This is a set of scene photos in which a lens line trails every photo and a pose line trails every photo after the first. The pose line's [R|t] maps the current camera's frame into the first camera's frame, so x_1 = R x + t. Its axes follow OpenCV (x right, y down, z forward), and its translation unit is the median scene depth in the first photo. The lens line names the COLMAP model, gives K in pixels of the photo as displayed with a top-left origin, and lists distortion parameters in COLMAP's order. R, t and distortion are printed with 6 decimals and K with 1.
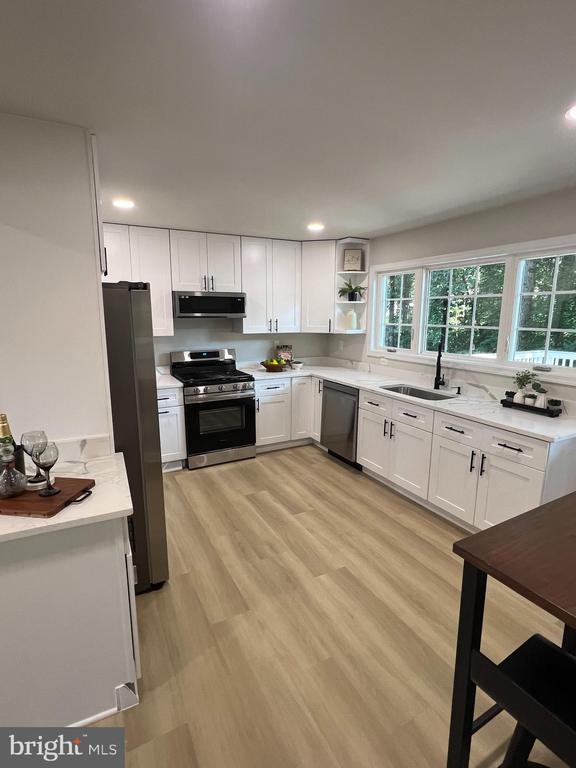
lens RADIAL K [[379.3, 0, 288.0], [0, 379.3, 384.0], [0, 0, 1]] dist [0.002330, 0.000265]
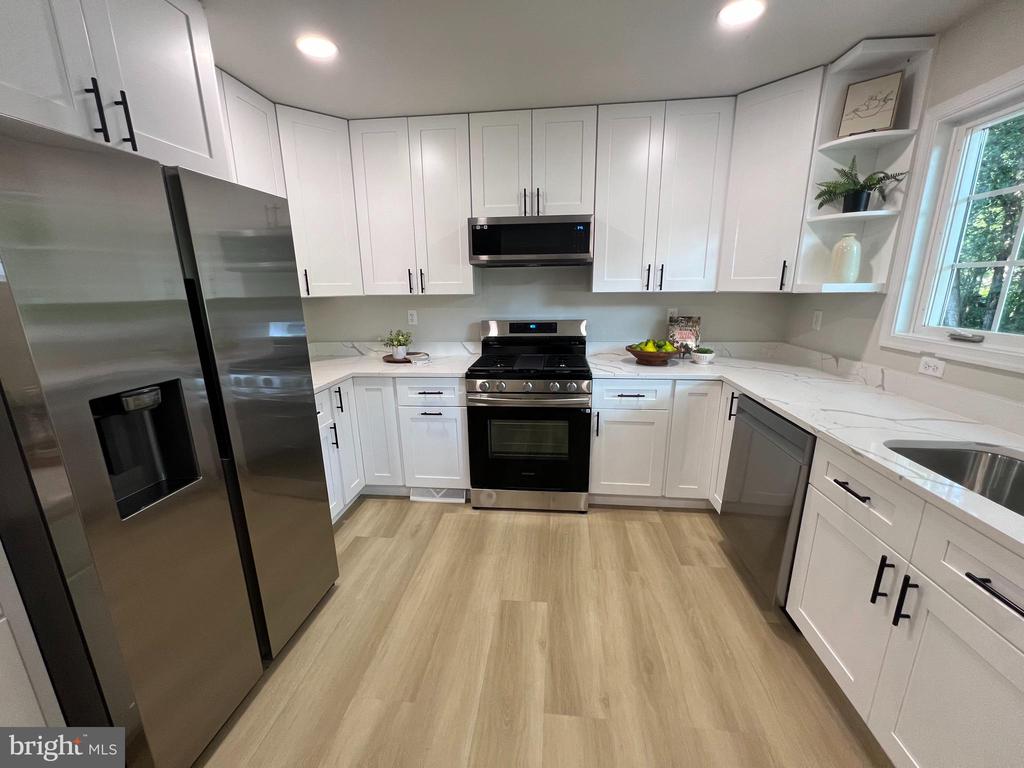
lens RADIAL K [[407.9, 0, 512.1], [0, 407.9, 386.8], [0, 0, 1]] dist [-0.003652, 0.000233]
pose [[0.826032, 0.123109, -0.550014, 0.133020], [-0.089261, 0.992113, 0.088006, -0.036931], [0.556510, -0.023601, 0.830505, 0.432726]]
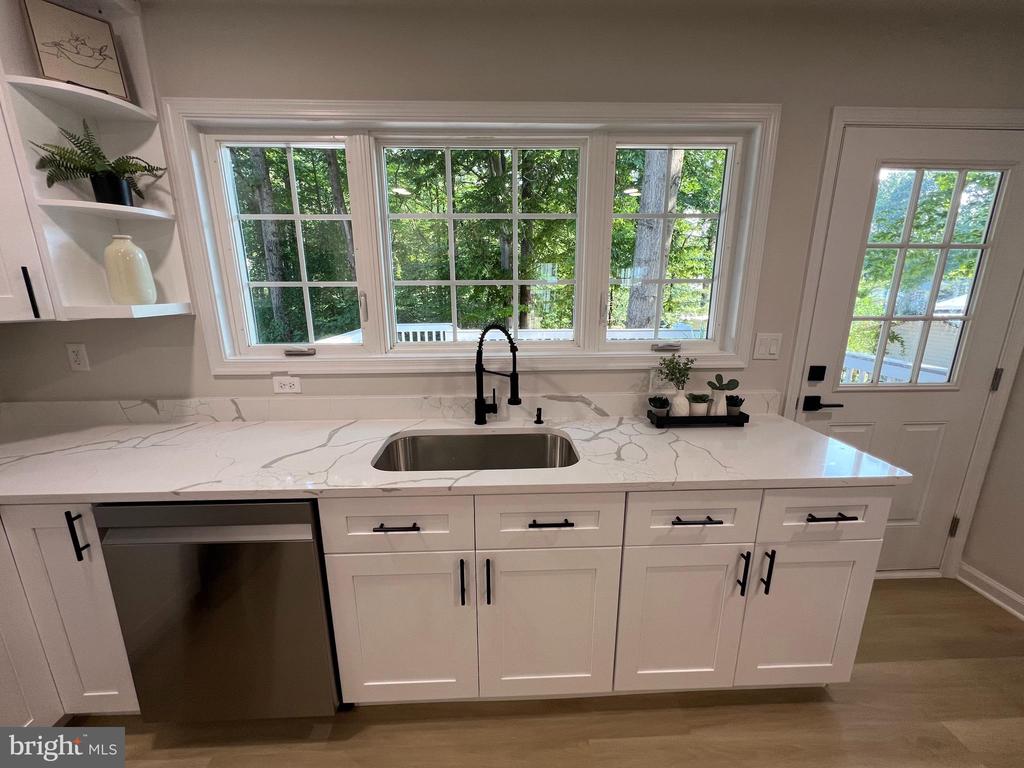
lens RADIAL K [[407.9, 0, 512.1], [0, 407.9, 386.8], [0, 0, 1]] dist [-0.003652, 0.000233]
pose [[0.436171, -0.216941, 0.873322, -0.002950], [0.171904, 0.972719, 0.155777, -0.080460], [-0.883292, 0.082182, 0.461565, 0.613016]]
